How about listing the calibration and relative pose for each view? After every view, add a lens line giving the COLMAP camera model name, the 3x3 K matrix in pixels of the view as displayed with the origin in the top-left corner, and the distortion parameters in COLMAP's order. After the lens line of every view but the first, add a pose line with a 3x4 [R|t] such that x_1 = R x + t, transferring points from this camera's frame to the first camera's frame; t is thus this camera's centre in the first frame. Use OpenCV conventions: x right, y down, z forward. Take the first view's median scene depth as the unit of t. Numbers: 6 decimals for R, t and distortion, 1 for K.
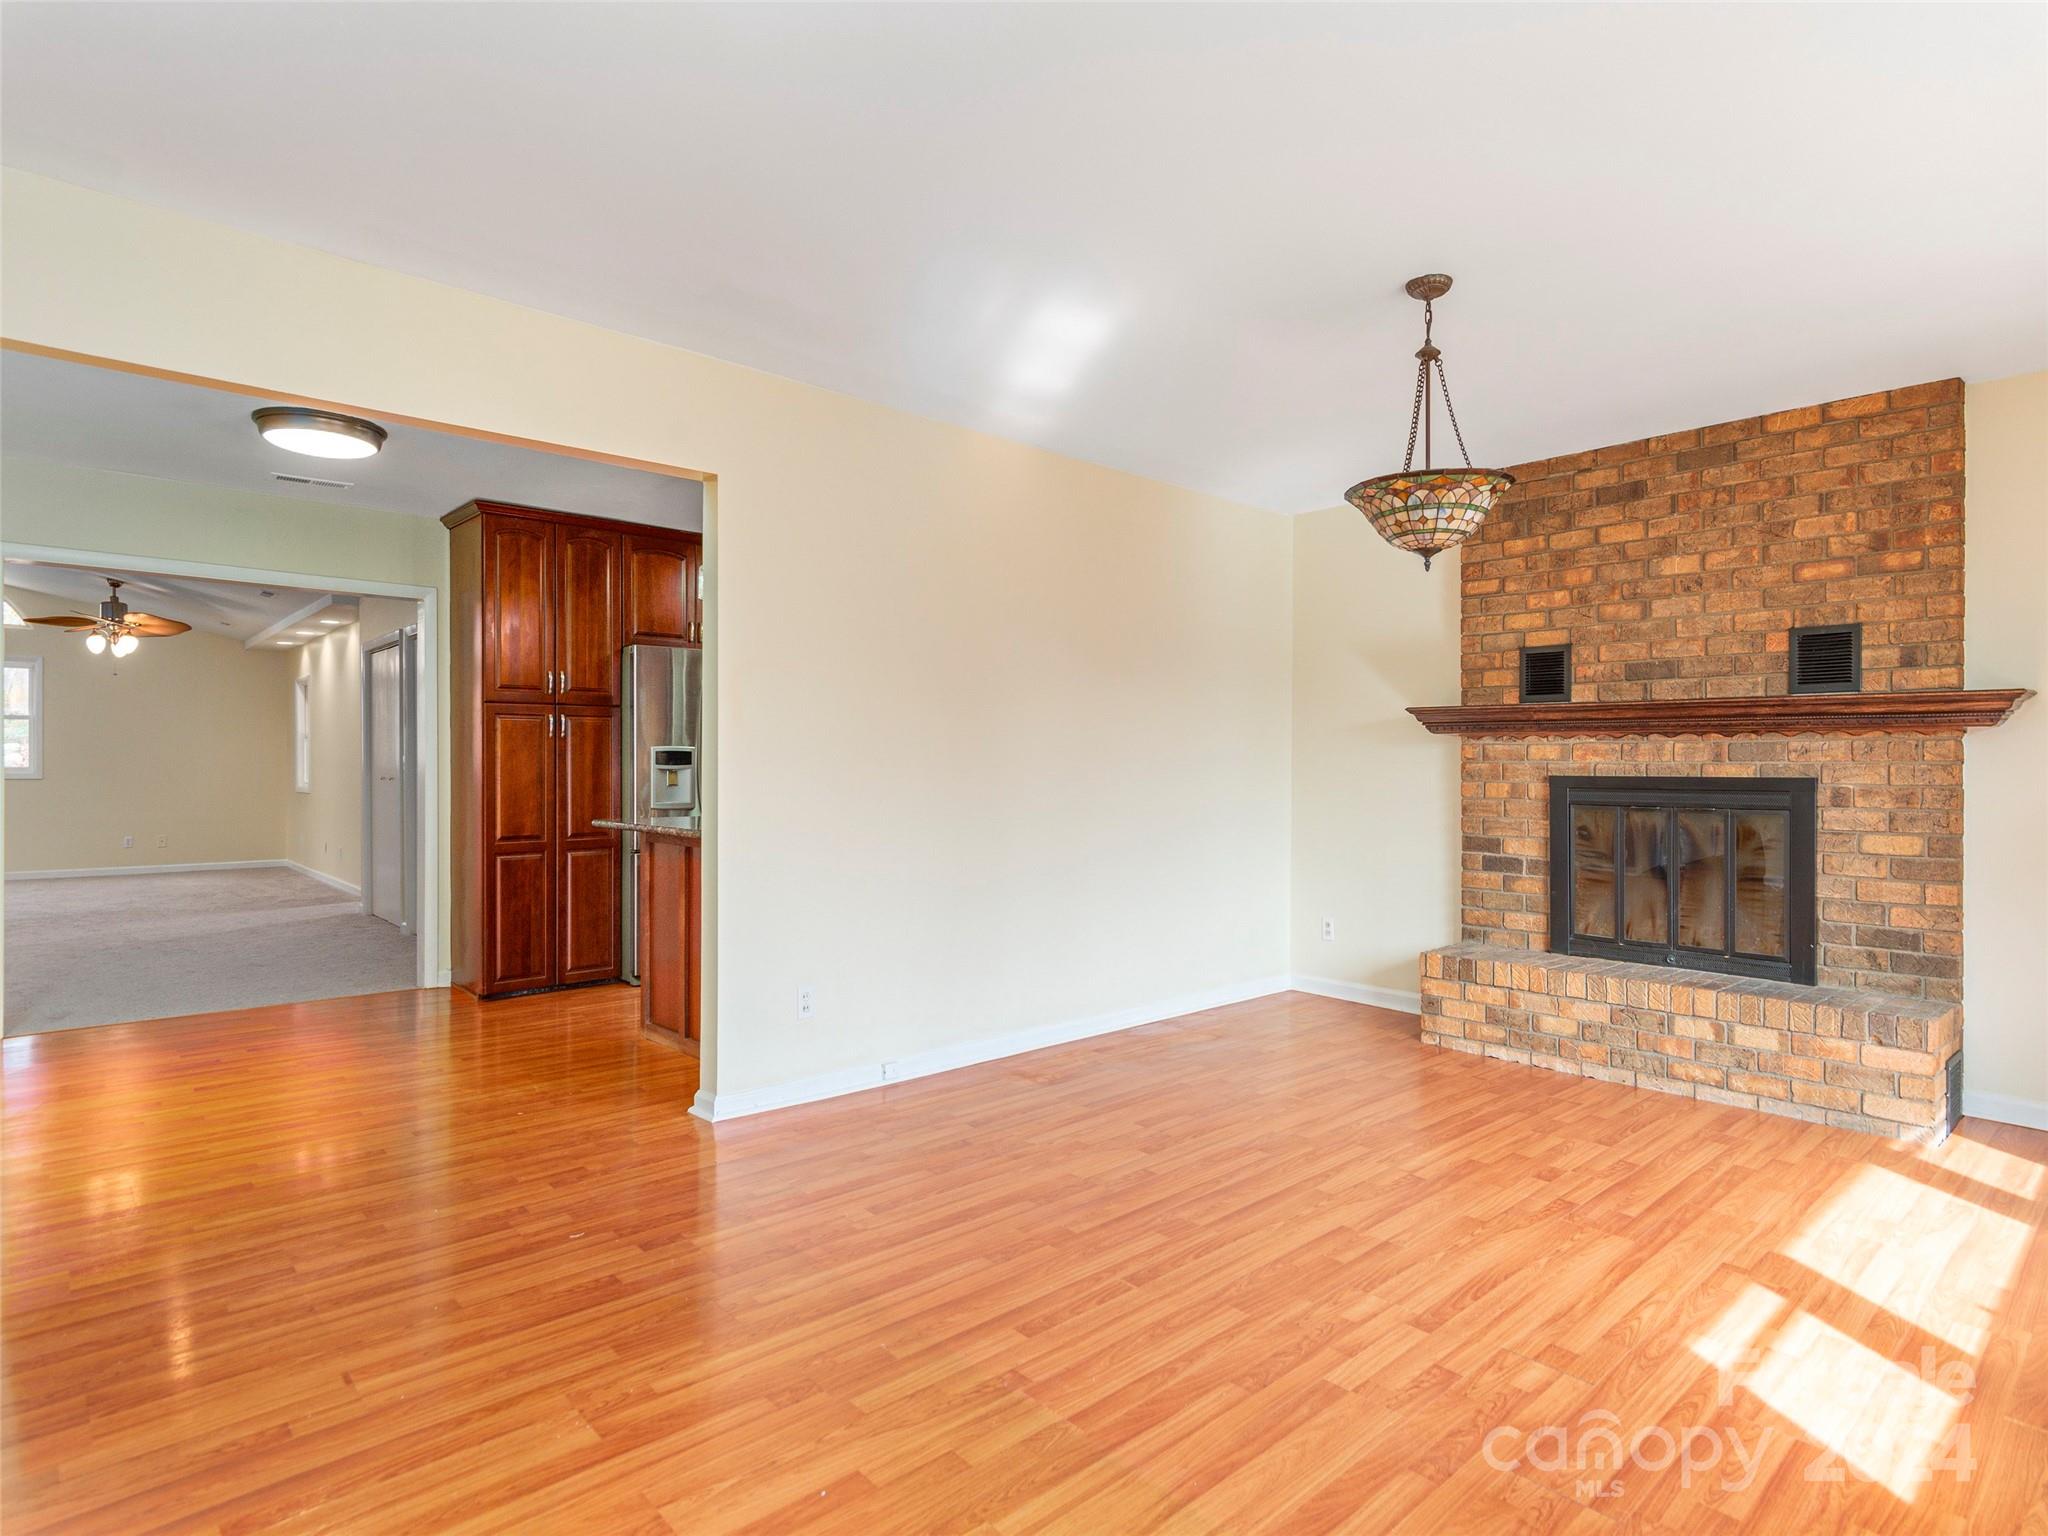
lens RADIAL K [[1103.5, 0, 1039.7], [0, 1103.5, 771.2], [0, 0, 1]] dist [0.002334, -0.002487]
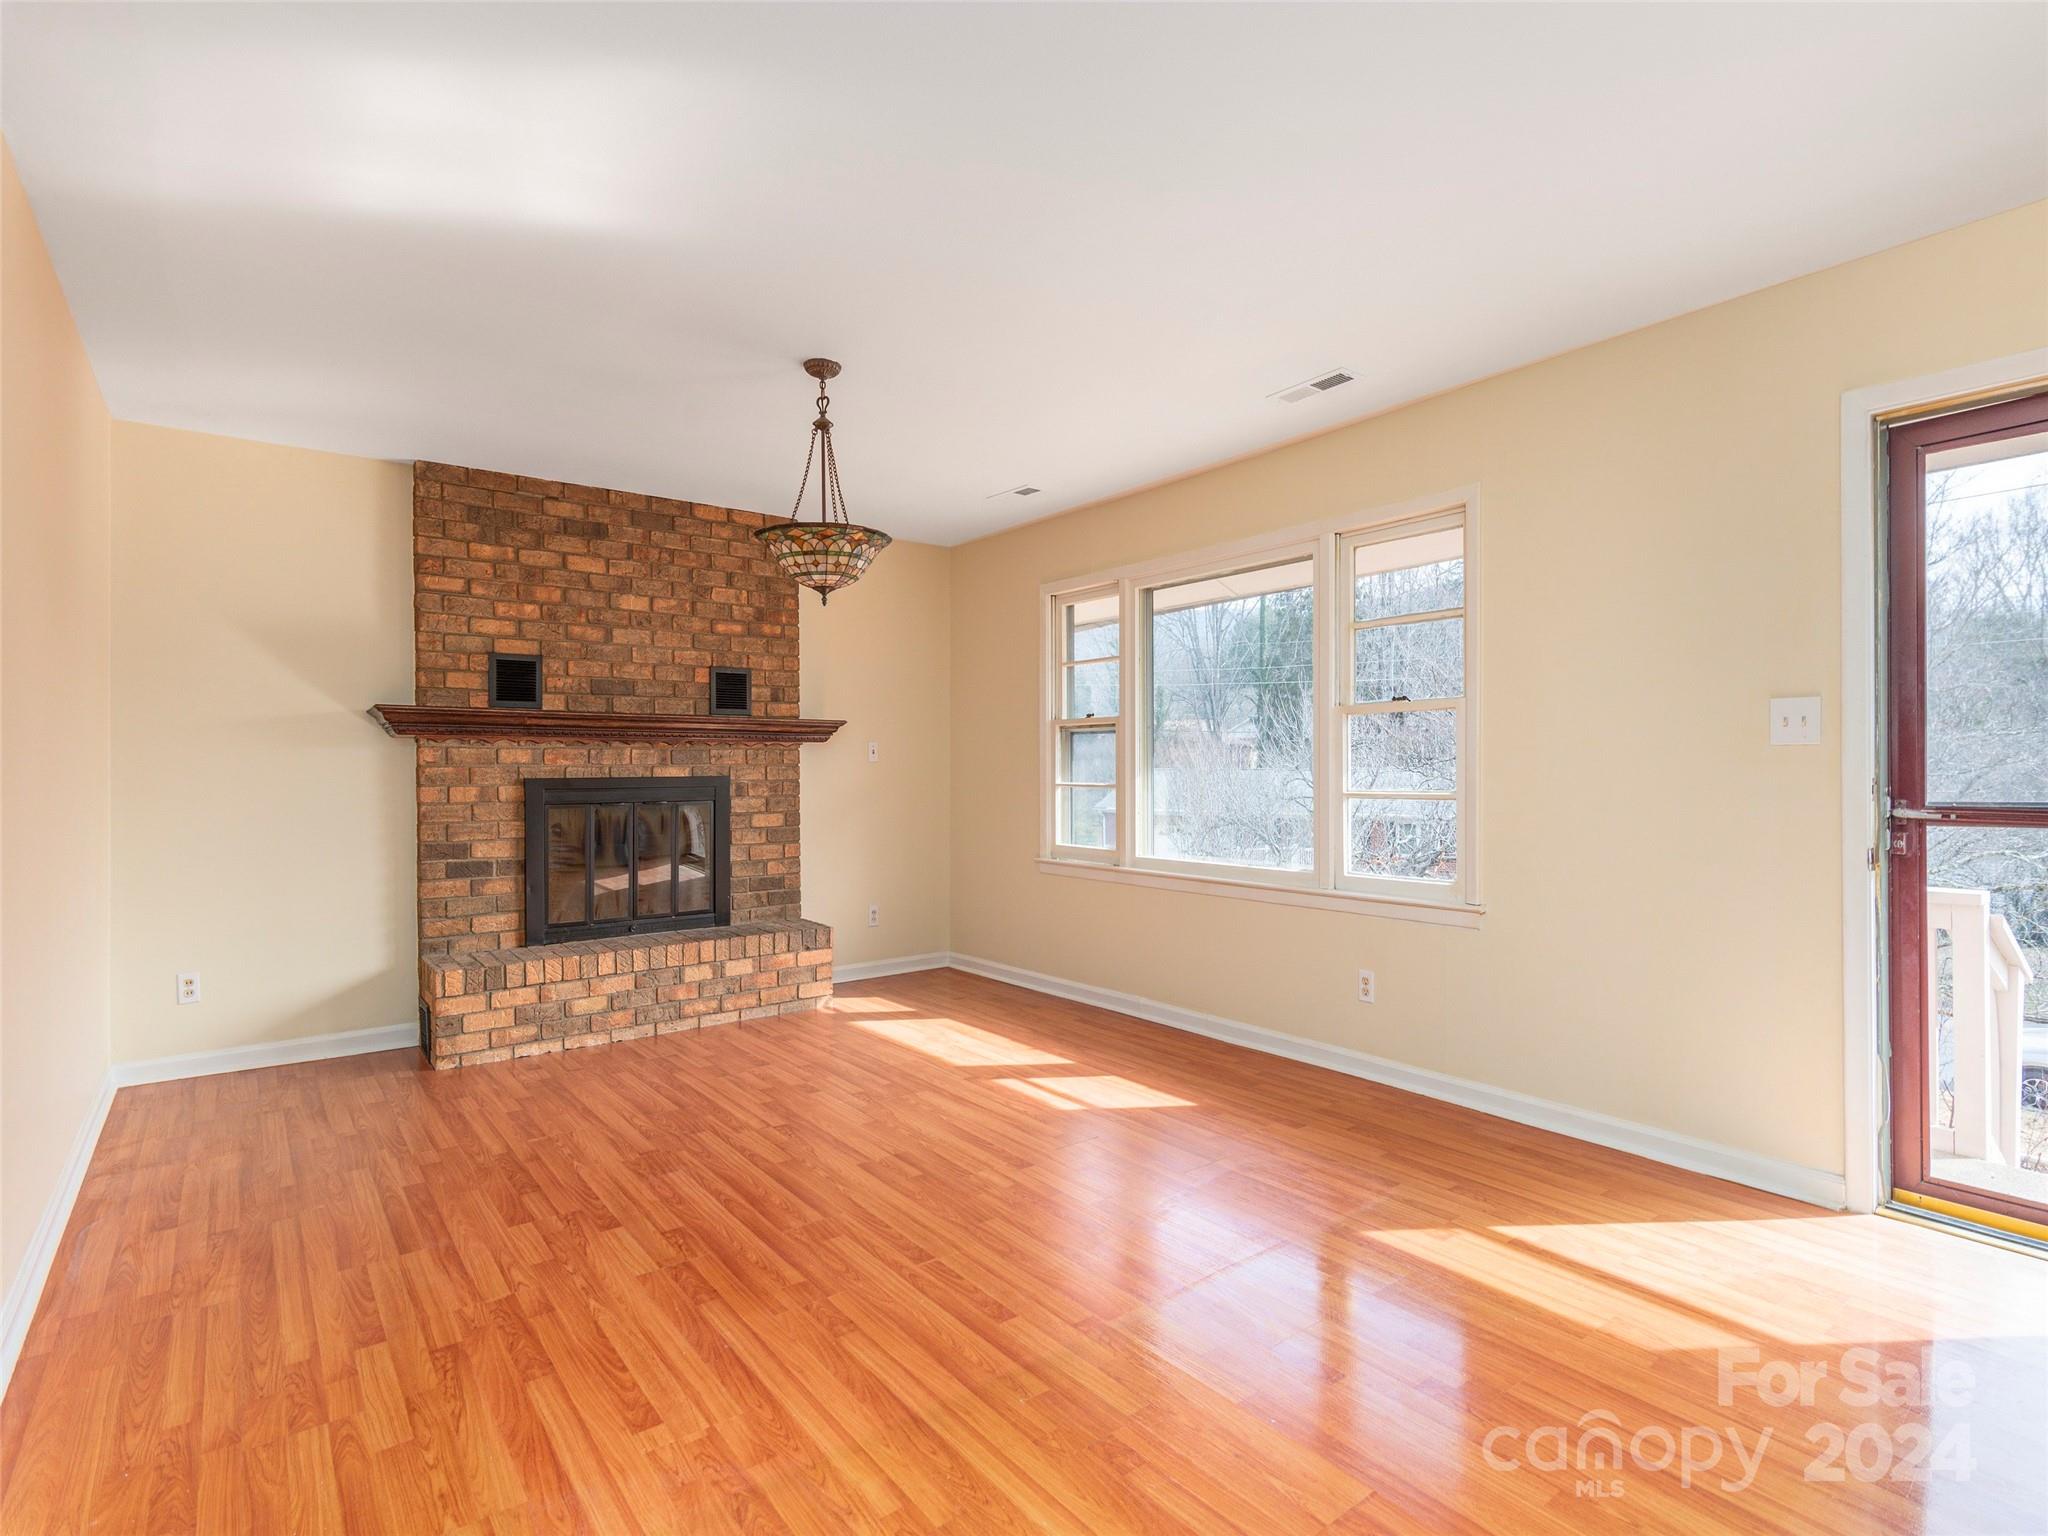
lens RADIAL K [[1018.8, 0, 1039.8], [0, 1018.8, 771.1], [0, 0, 1]] dist [0.009719, -0.000617]
pose [[0.077511, -0.008144, 0.996958, -0.553563], [0.011327, 0.999909, 0.007288, -0.005286], [-0.996927, 0.010728, 0.077596, 0.513930]]
